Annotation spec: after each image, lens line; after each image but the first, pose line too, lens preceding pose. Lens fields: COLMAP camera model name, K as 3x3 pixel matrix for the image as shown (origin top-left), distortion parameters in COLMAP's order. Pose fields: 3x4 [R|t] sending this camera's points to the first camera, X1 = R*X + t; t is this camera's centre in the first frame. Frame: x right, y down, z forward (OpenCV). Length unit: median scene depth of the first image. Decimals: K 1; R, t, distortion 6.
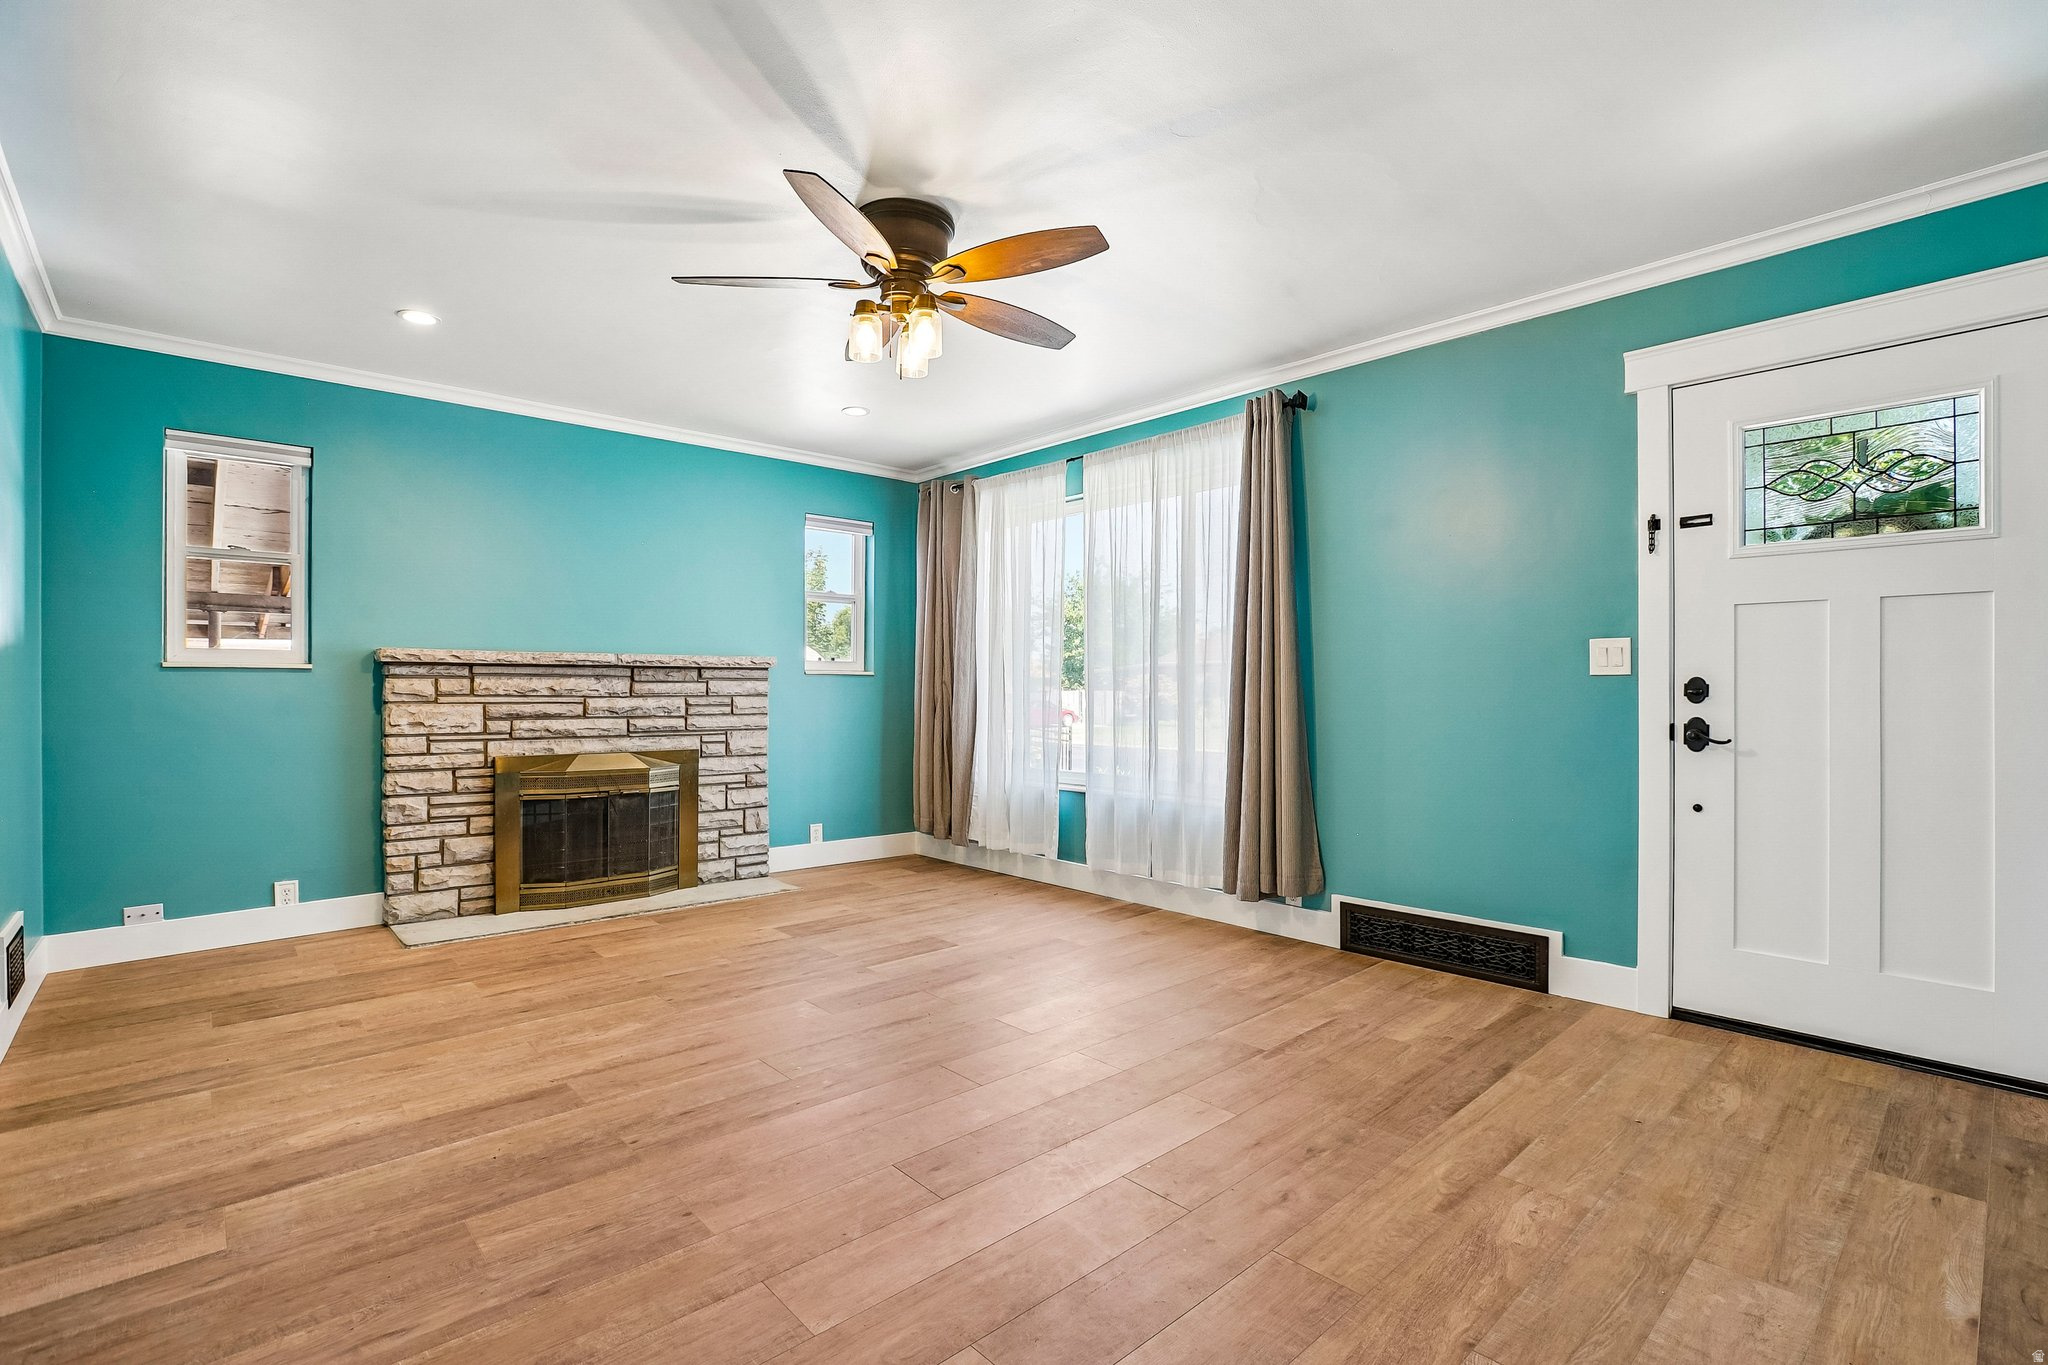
lens RADIAL K [[937.1, 0, 1032.5], [0, 937.1, 682.7], [0, 0, 1]] dist [-0.047954, 0.012588]
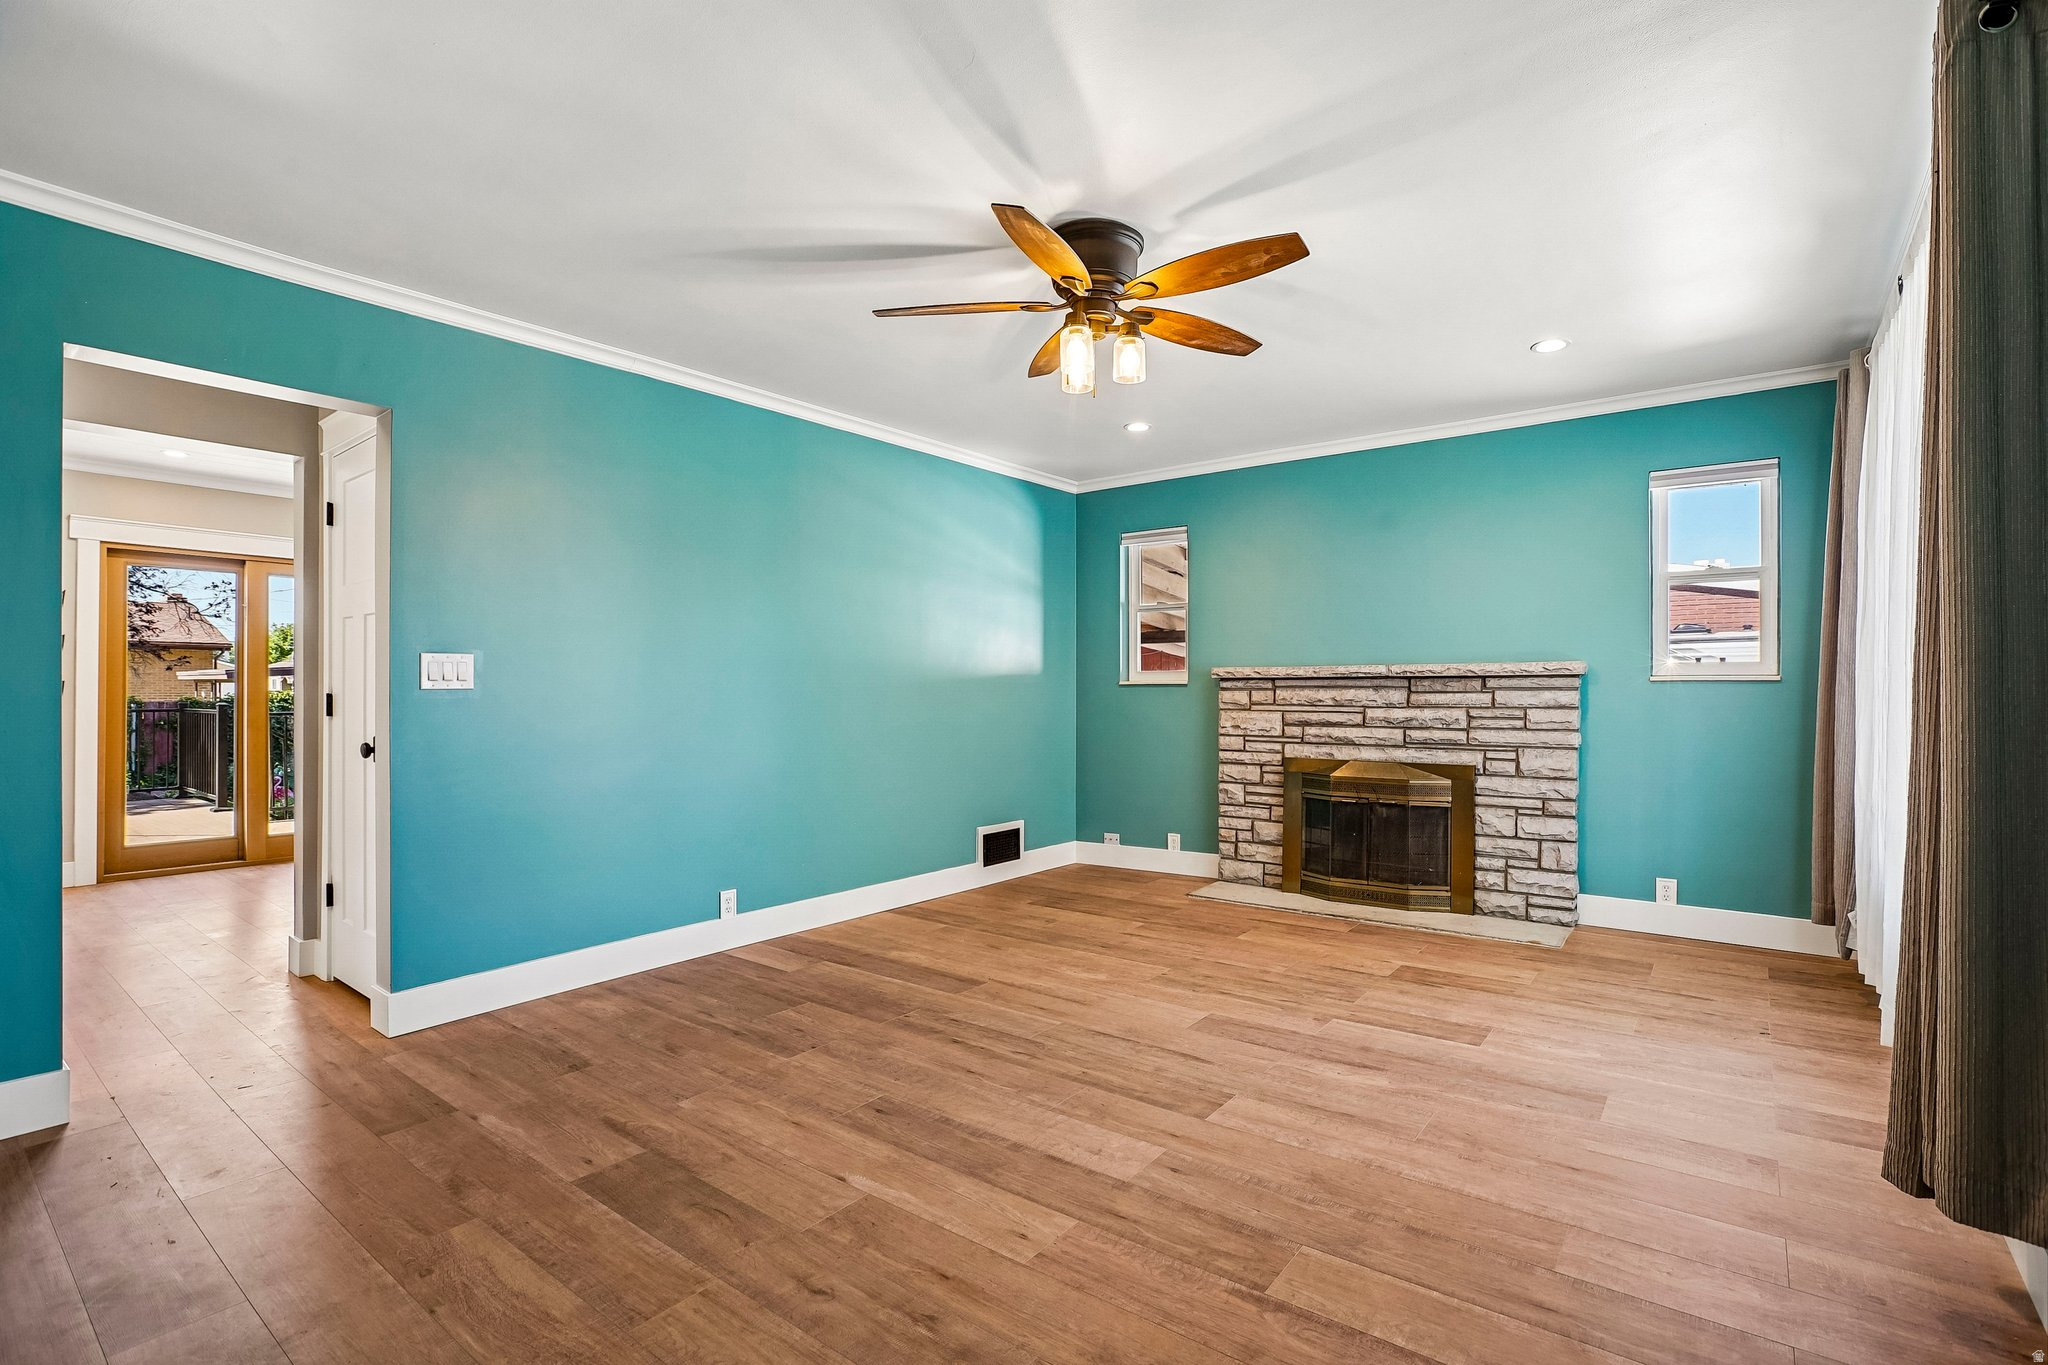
lens RADIAL K [[937.1, 0, 1033.6], [0, 937.1, 689.1], [0, 0, 1]] dist [-0.047954, 0.012588]
pose [[0.182996, -0.005676, -0.983097, 0.545914], [0.007275, 0.999964, -0.004419, -0.003531], [0.983087, -0.006344, 0.183031, 0.486539]]
